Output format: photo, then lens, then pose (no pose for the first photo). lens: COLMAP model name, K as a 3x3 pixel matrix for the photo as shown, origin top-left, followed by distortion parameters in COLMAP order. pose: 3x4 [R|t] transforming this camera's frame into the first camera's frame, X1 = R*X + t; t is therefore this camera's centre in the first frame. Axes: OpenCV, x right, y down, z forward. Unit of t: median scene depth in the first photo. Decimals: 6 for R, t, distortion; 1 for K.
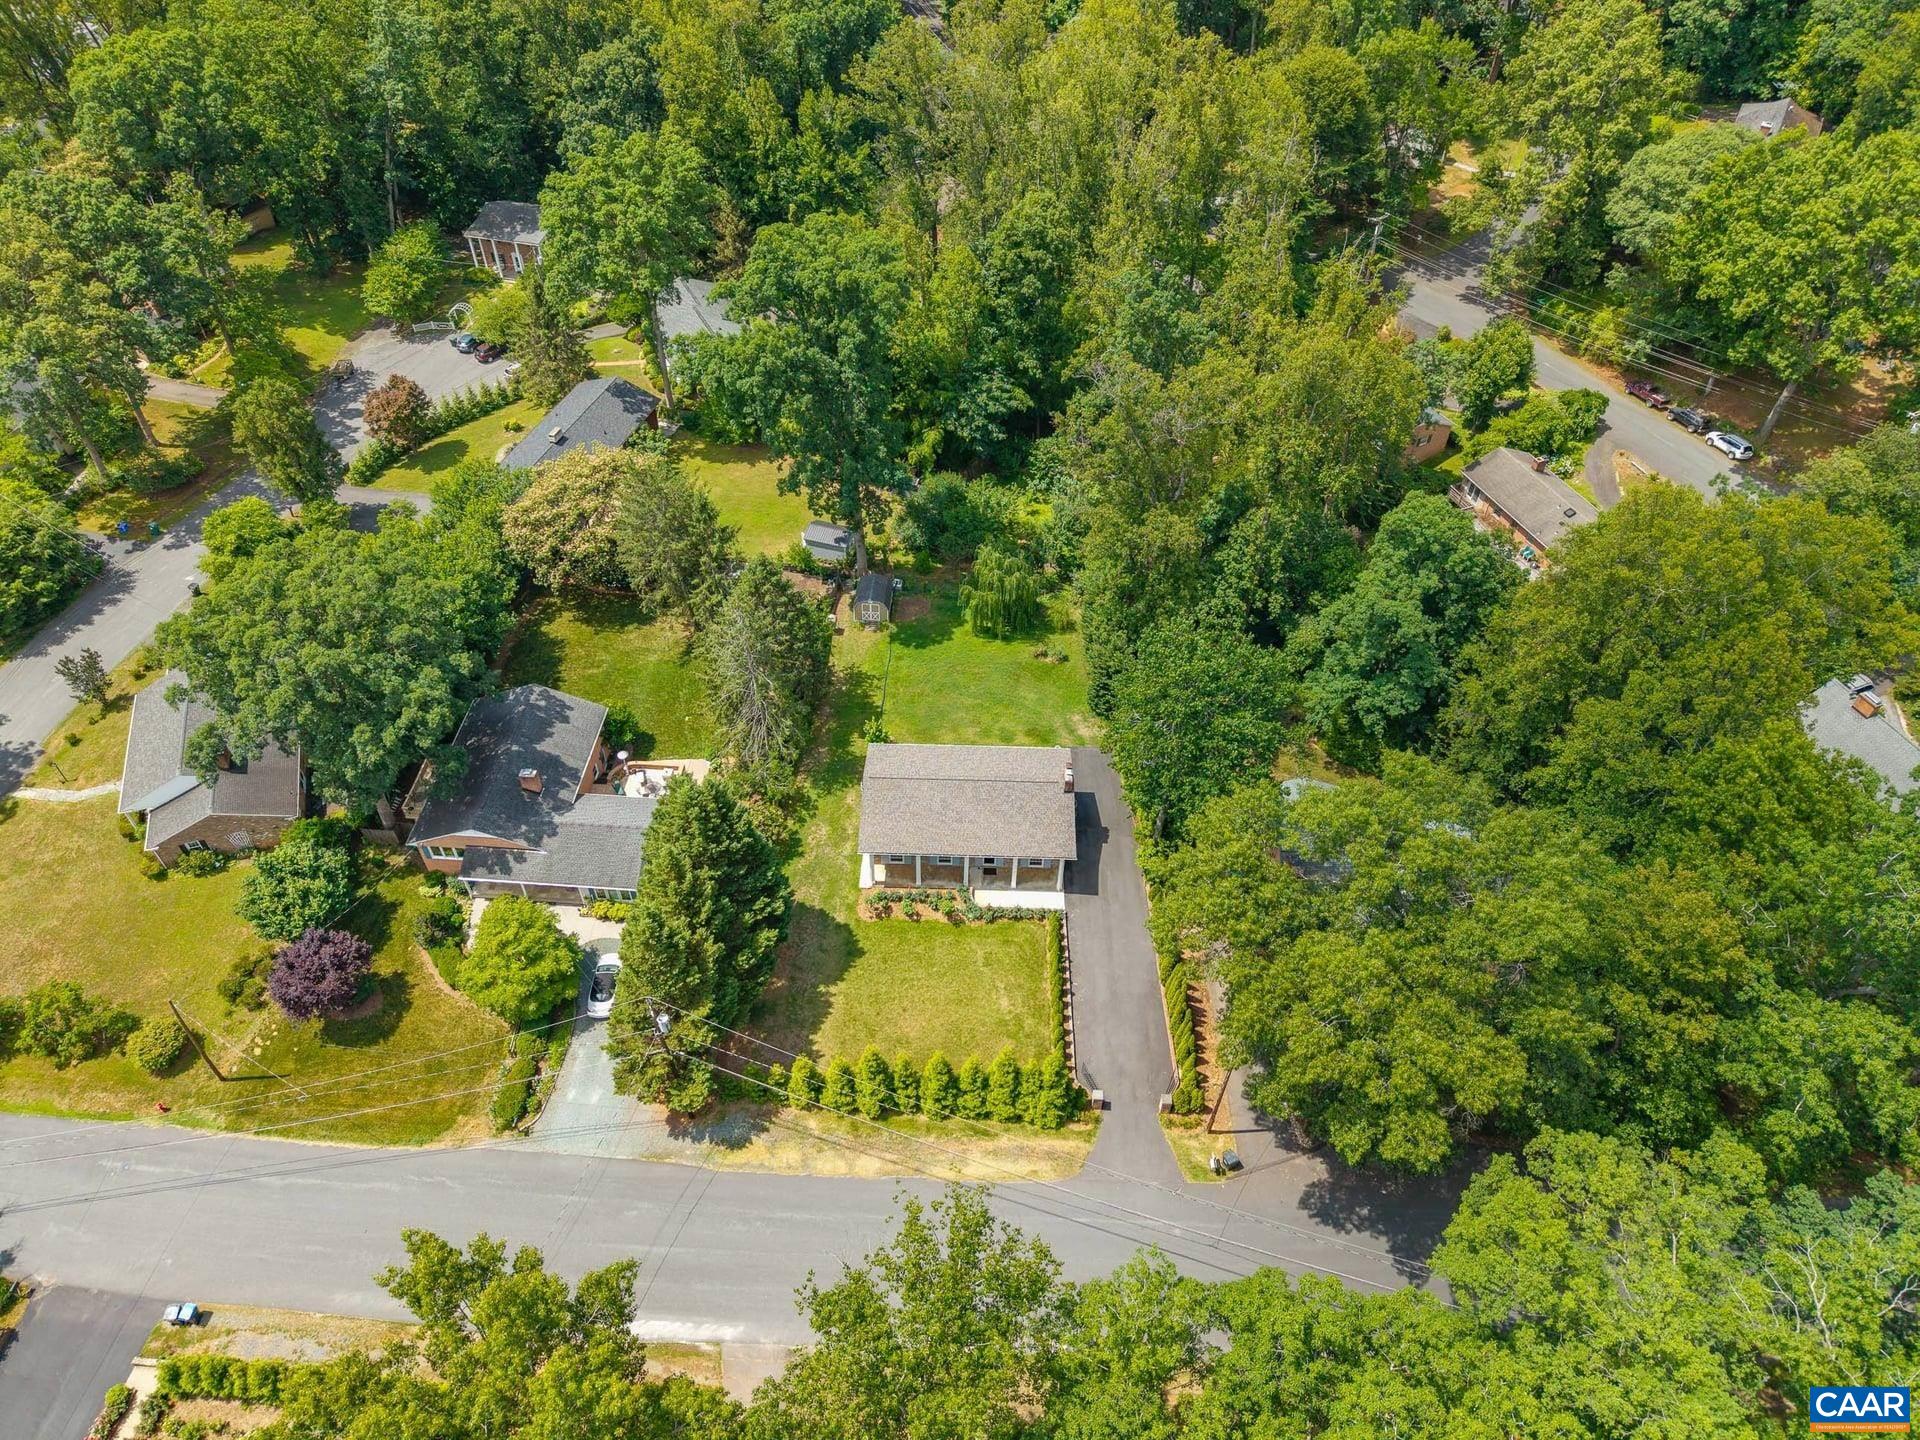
lens RADIAL K [[1297.3, 0, 955.4], [0, 1297.3, 720.8], [0, 0, 1]] dist [0.009735, -0.000613]
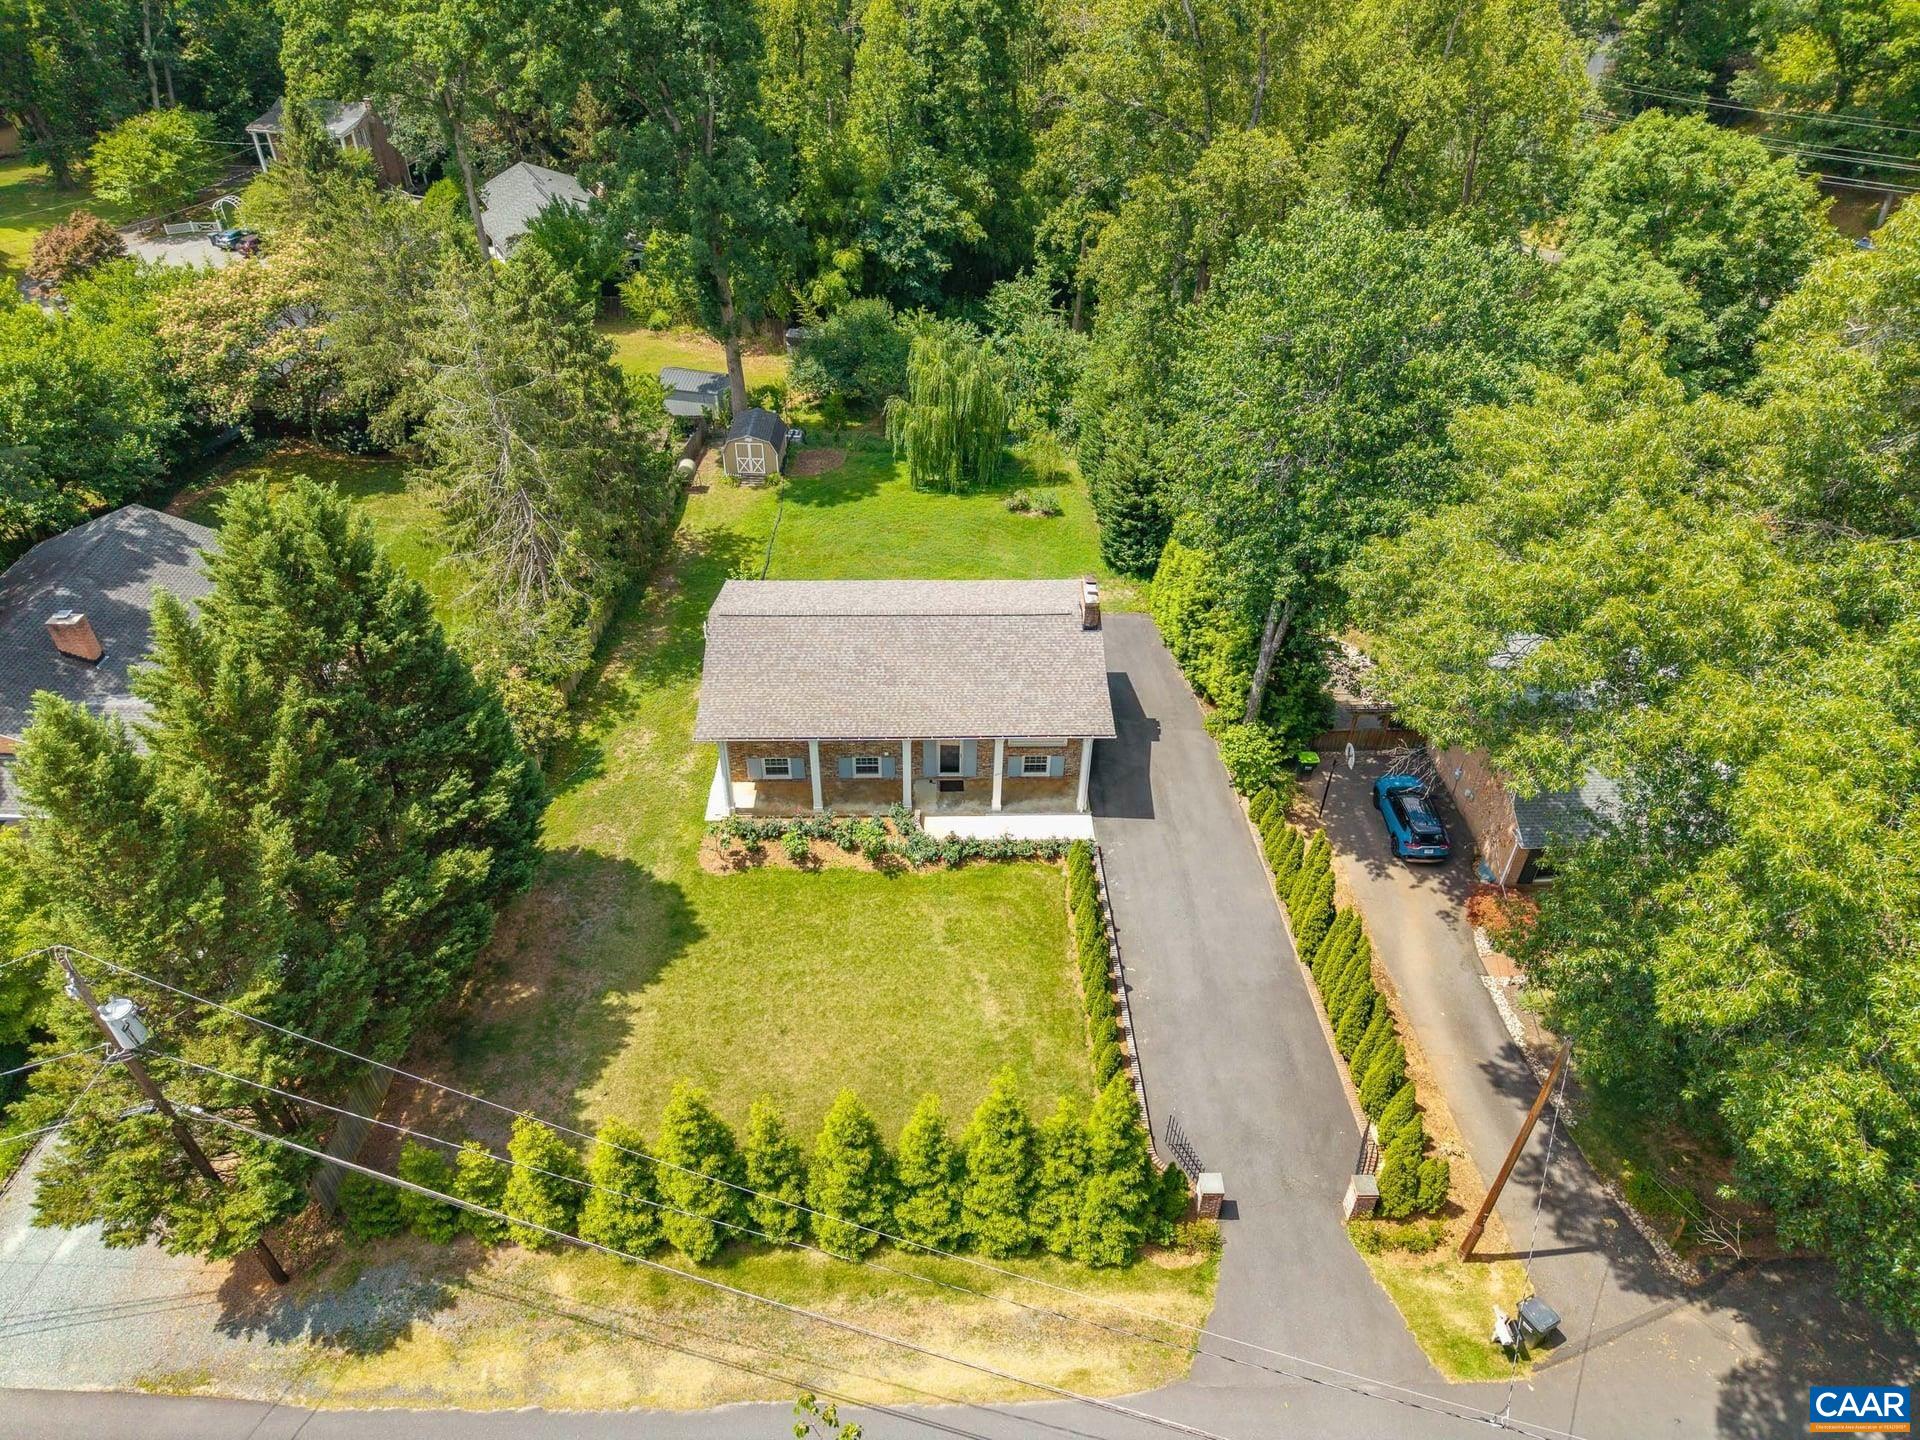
lens RADIAL K [[1297.5, 0, 957.4], [0, 1297.5, 722.3], [0, 0, 1]] dist [-0.002342, -0.001592]
pose [[0.998699, -0.031282, 0.040280, 0.008301], [0.035873, 0.992267, -0.118828, 0.149344], [-0.036251, 0.120118, 0.992098, 0.449051]]
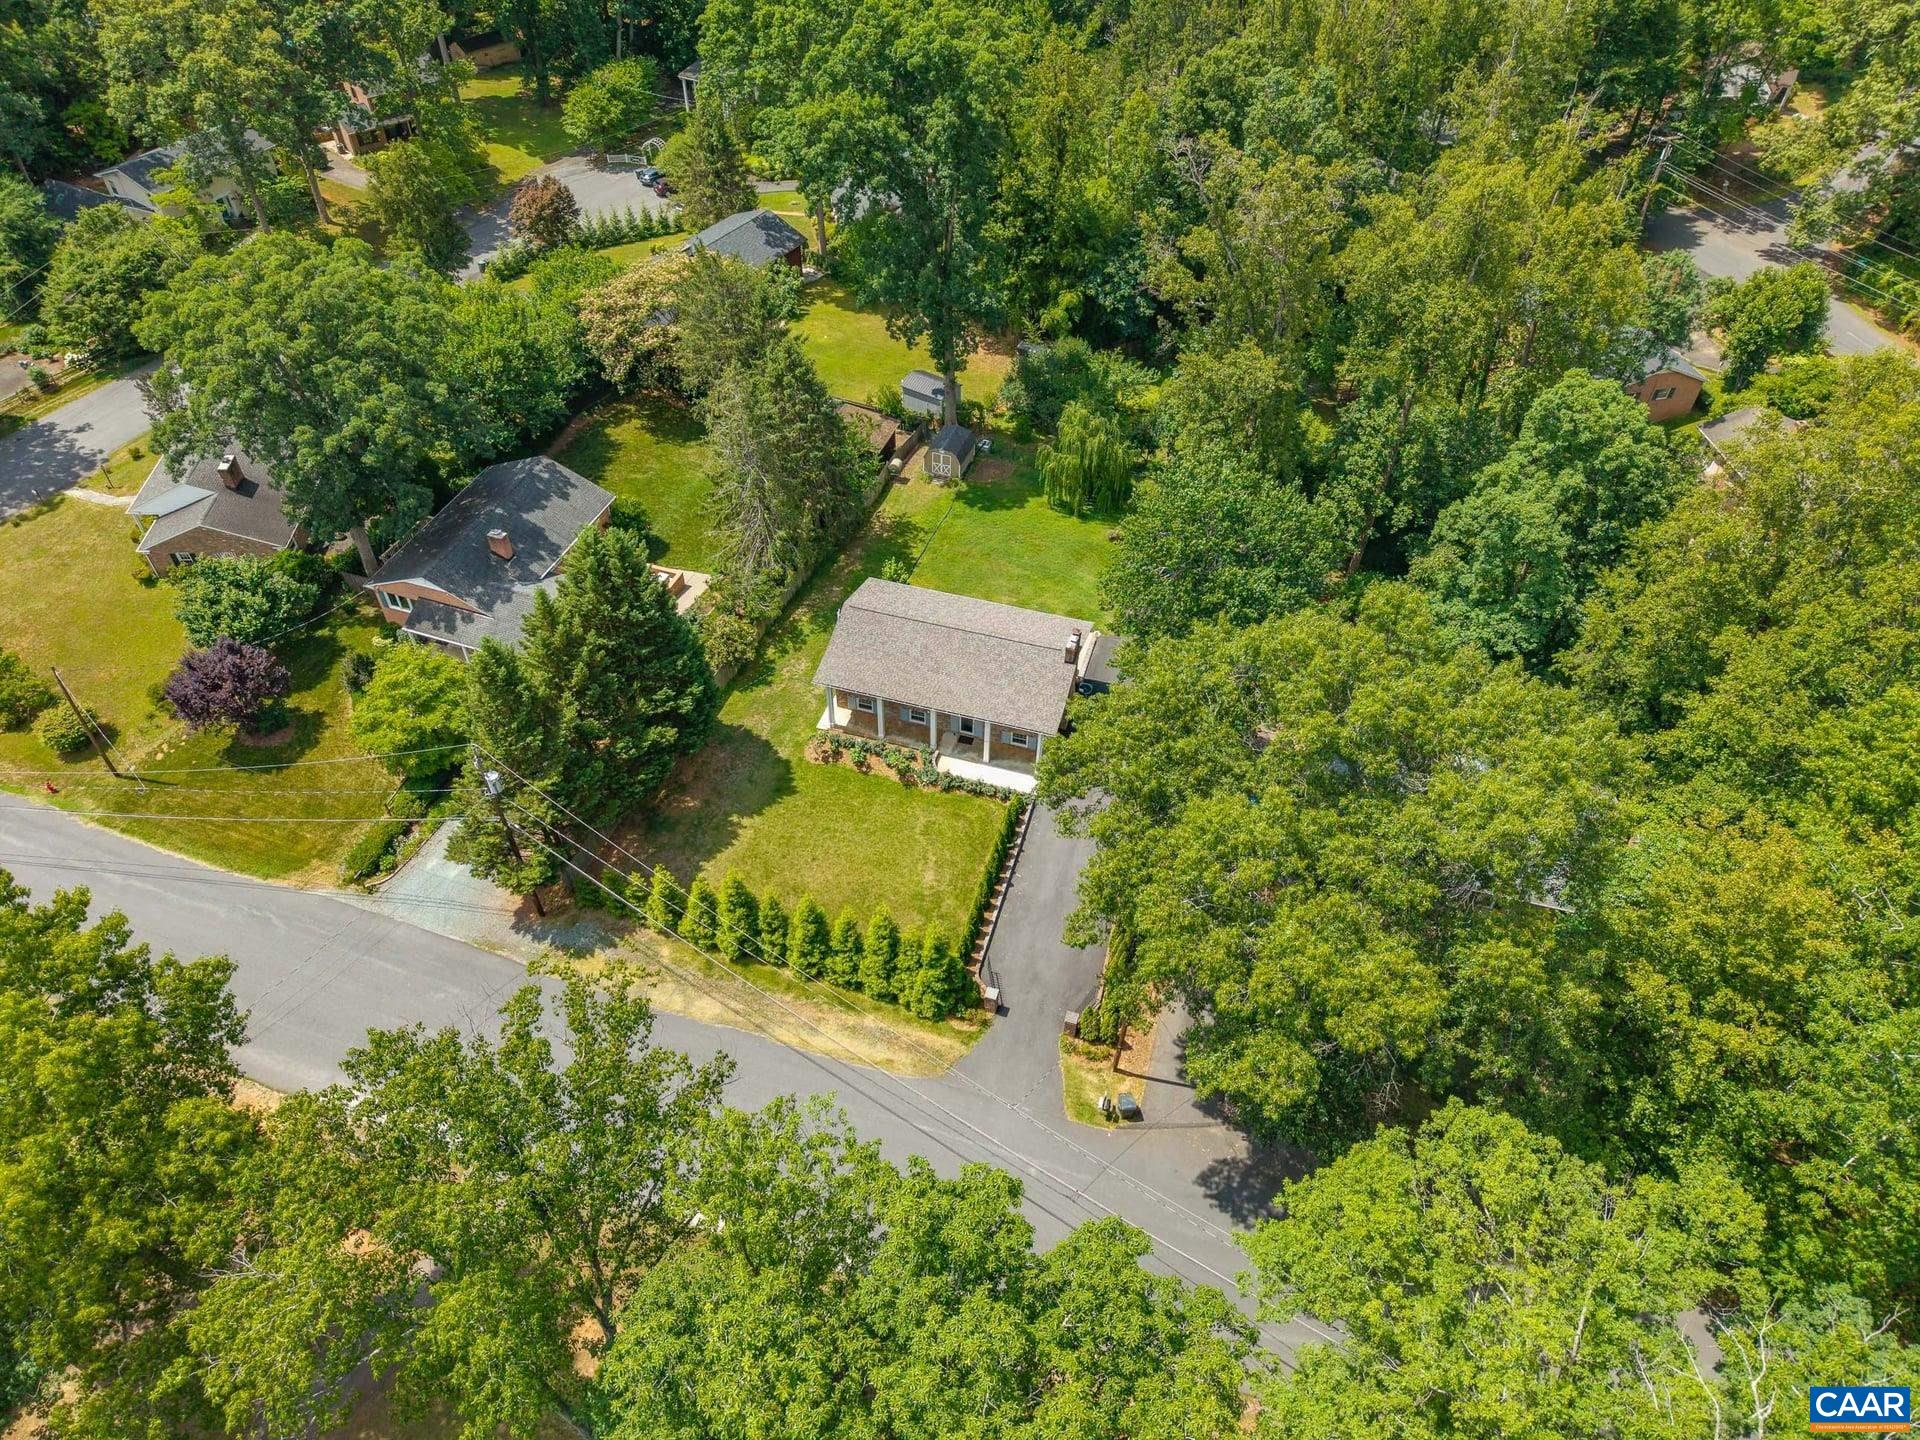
lens RADIAL K [[1293.5, 0, 954.9], [0, 1293.5, 726.0], [0, 0, 1]] dist [0.013084, -0.006767]
pose [[0.963910, 0.189415, -0.187081, 0.171931], [-0.189988, 0.981671, 0.015032, 0.093461], [0.186499, 0.021054, 0.982230, 0.153580]]
